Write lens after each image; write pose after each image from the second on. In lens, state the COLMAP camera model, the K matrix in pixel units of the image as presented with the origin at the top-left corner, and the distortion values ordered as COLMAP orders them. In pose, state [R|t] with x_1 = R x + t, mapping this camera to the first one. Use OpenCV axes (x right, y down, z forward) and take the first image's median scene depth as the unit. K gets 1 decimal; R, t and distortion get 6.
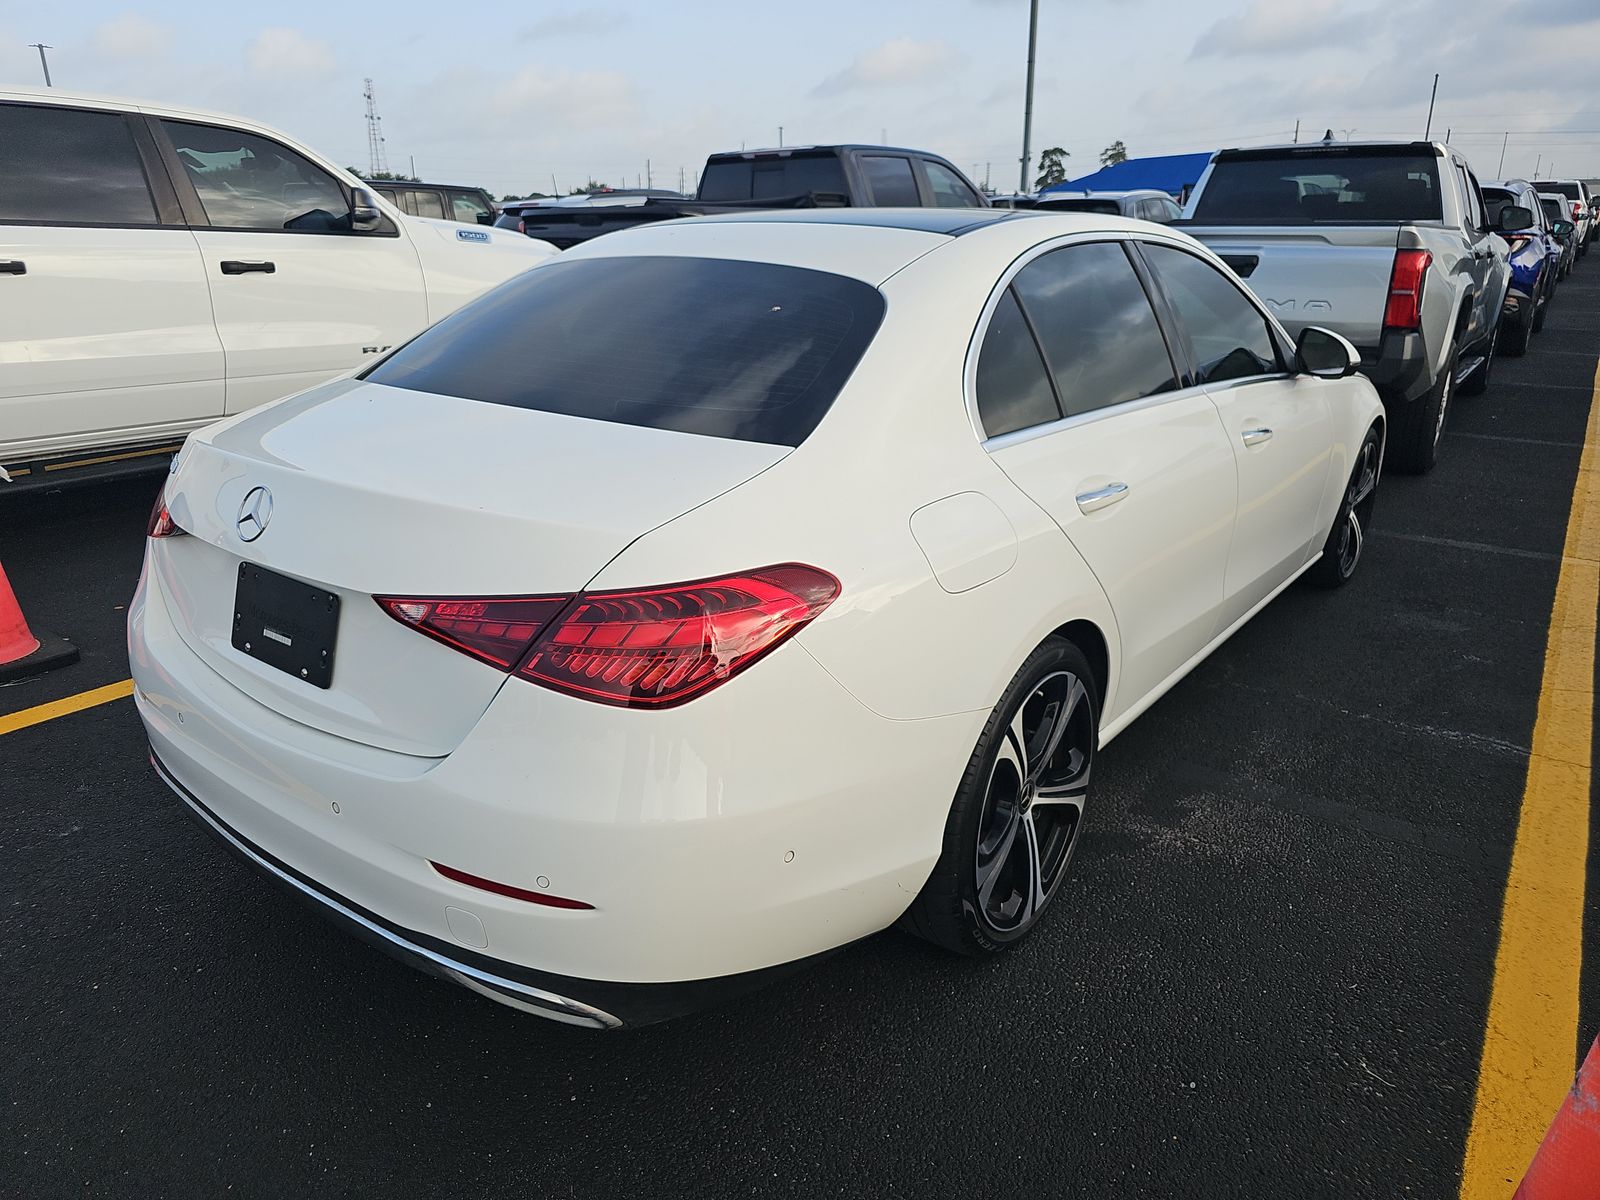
lens RADIAL K [[1112.1, 0, 826.7], [0, 1112.1, 600.8], [0, 0, 1]] dist [0.021971, 0.000860]
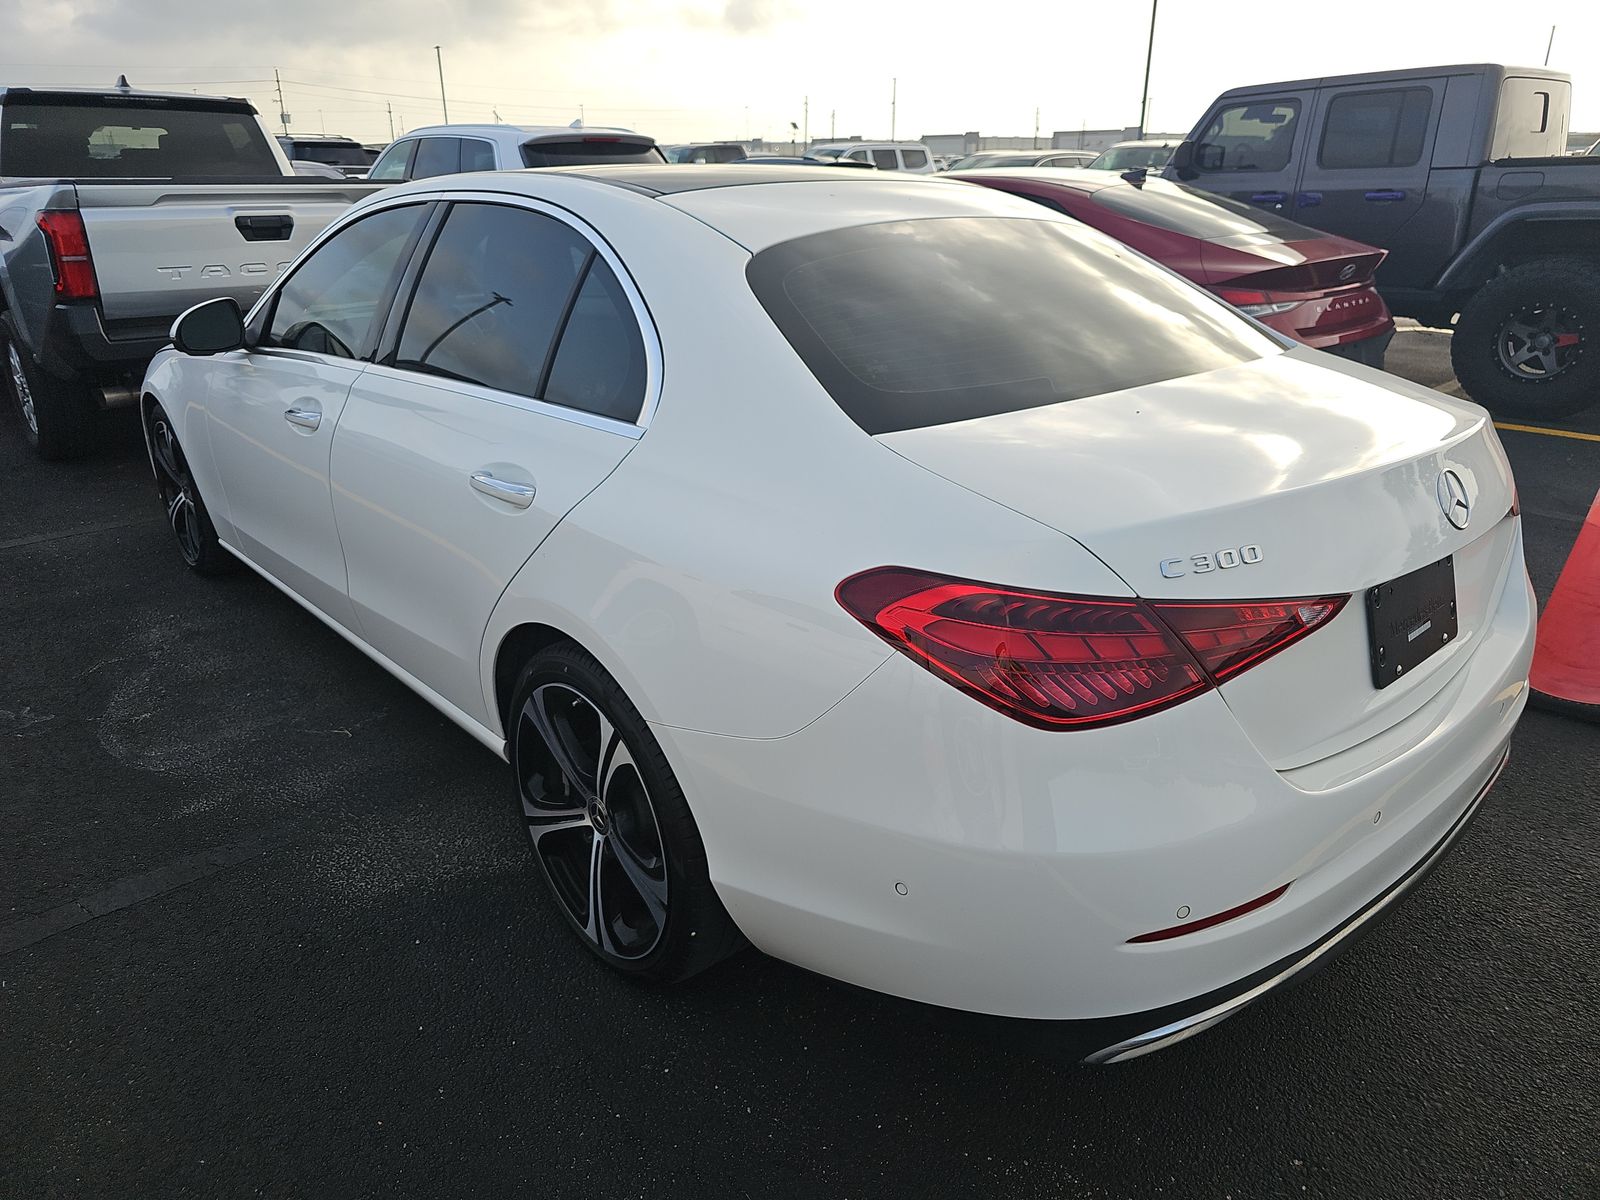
lens RADIAL K [[1083.4, 0, 800.0], [0, 1083.4, 600.0], [0, 0, 1]] dist [0.042772, -0.024367]
pose [[0.184022, -0.362482, 0.913643, -0.414410], [0.325035, 0.899665, 0.291469, -0.120730], [-0.927625, 0.243329, 0.283377, 0.343148]]
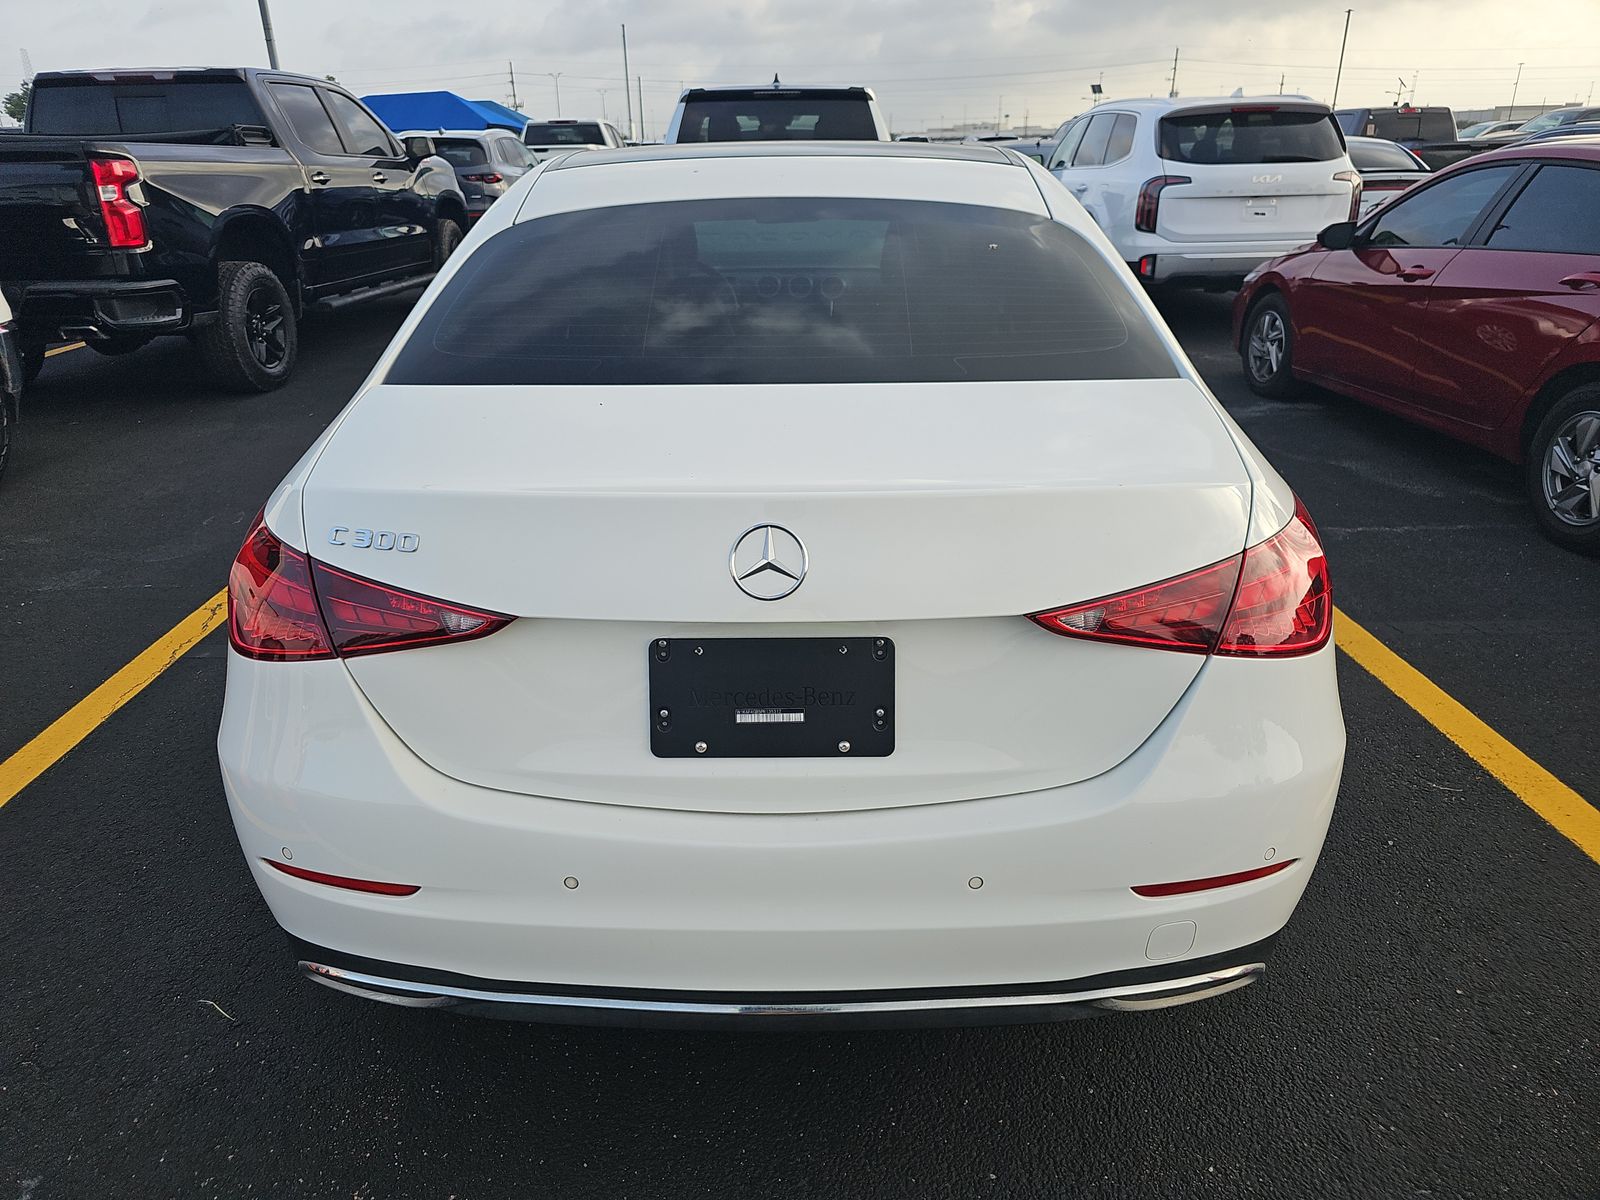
lens RADIAL K [[1079.3, 0, 798.2], [0, 1079.3, 605.9], [0, 0, 1]] dist [0.050530, -0.027609]
pose [[0.790965, -0.243566, 0.561293, -0.266150], [0.210390, 0.969683, 0.124304, -0.039702], [-0.574552, 0.019771, 0.818229, 0.116685]]
